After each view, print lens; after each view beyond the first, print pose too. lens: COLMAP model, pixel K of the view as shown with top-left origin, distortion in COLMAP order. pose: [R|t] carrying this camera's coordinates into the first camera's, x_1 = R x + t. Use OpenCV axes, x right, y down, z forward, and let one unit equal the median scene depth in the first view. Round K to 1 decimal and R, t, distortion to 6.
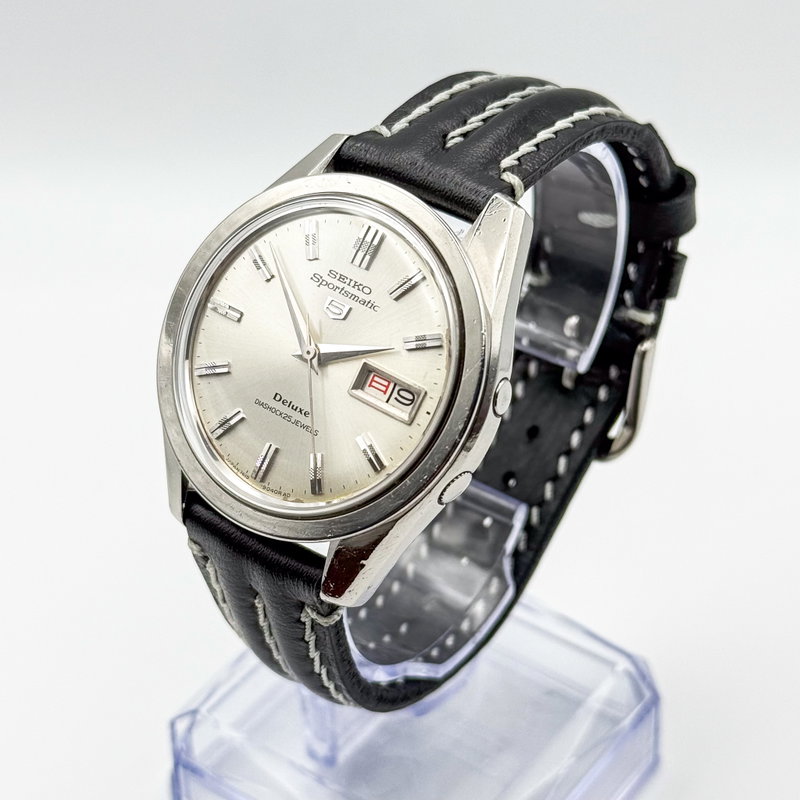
lens RADIAL K [[1946.4, 0, 400.0], [0, 1946.4, 400.0], [0, 0, 1]] dist [0.198173, -0.694139]
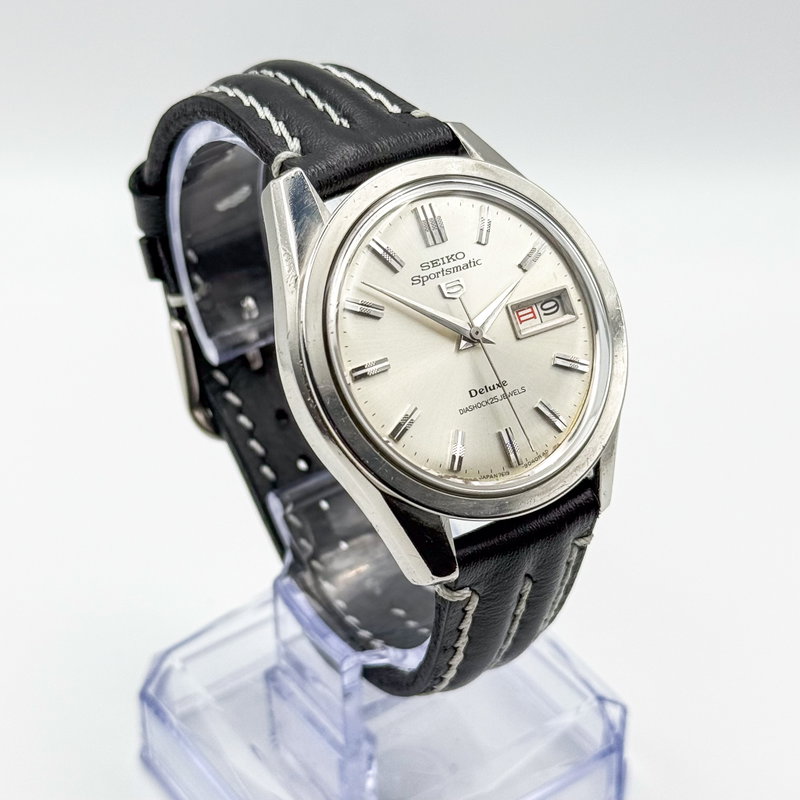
lens RADIAL K [[1946.4, 0, 400.0], [0, 1946.4, 400.0], [0, 0, 1]] dist [0.198173, -0.694139]
pose [[0.324831, -0.553527, 0.766872, -0.807290], [0.571435, 0.760972, 0.307220, -0.313033], [-0.753622, 0.338423, 0.563492, 0.450158]]
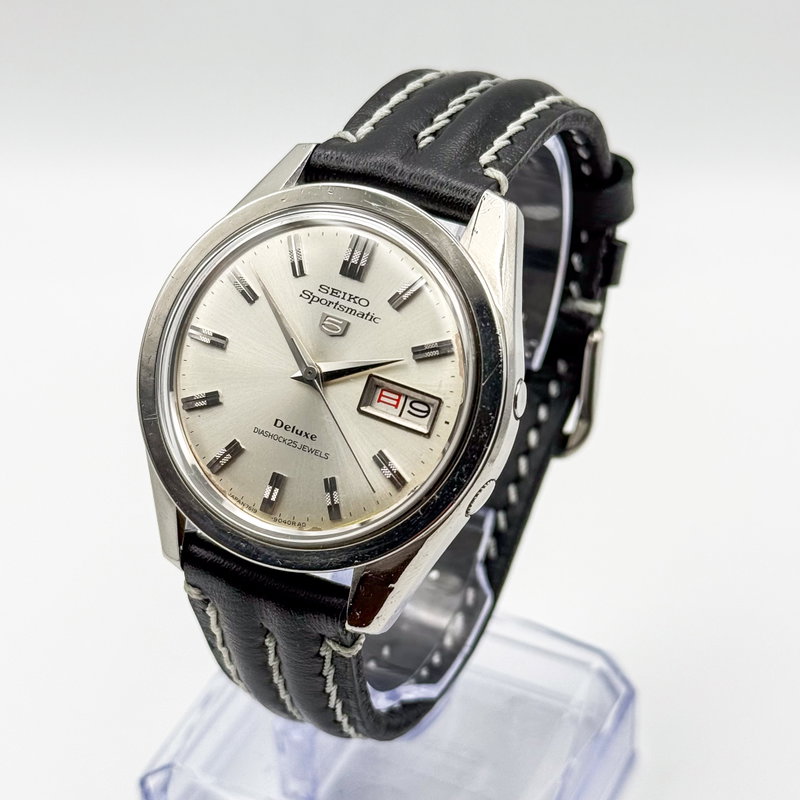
lens RADIAL K [[1946.4, 0, 400.0], [0, 1946.4, 400.0], [0, 0, 1]] dist [0.198173, -0.694139]
pose [[0.983812, -0.099661, 0.148938, -0.139260], [0.100889, 0.994897, -0.000692, -0.005868], [-0.148109, 0.015707, 0.988846, 0.049705]]
